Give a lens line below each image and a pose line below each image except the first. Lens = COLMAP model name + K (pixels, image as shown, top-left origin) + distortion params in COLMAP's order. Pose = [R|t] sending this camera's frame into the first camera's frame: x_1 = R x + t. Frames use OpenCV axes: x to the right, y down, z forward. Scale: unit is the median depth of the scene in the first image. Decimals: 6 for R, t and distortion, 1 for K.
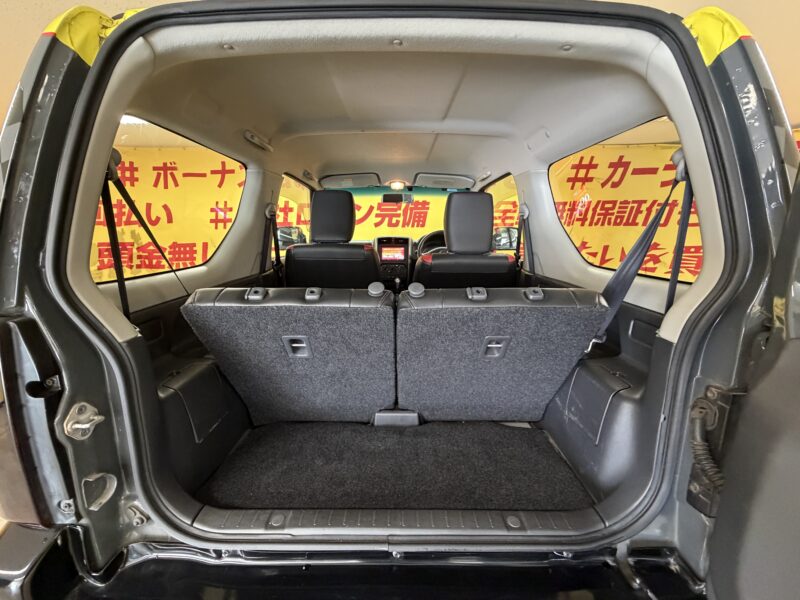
lens RADIAL K [[319.7, 0, 397.4], [0, 319.7, 300.4], [0, 0, 1]] dist [0.001348, -0.000307]
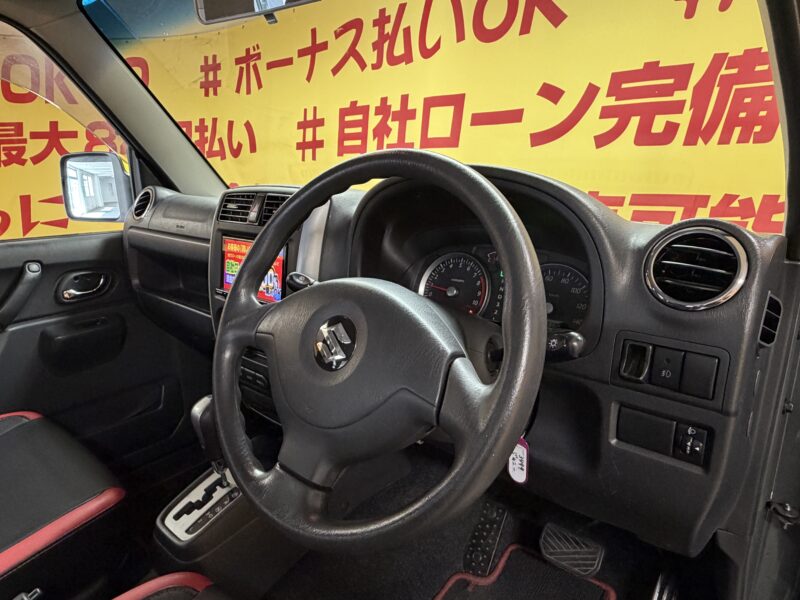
lens RADIAL K [[517.1, 0, 383.9], [0, 517.1, 301.2], [0, 0, 1]] dist [-0.004552, -0.003260]
pose [[0.742368, 0.160337, -0.650524, 0.154428], [-0.126293, 0.987025, 0.099152, -0.096179], [0.657982, 0.008550, 0.752985, 0.450026]]
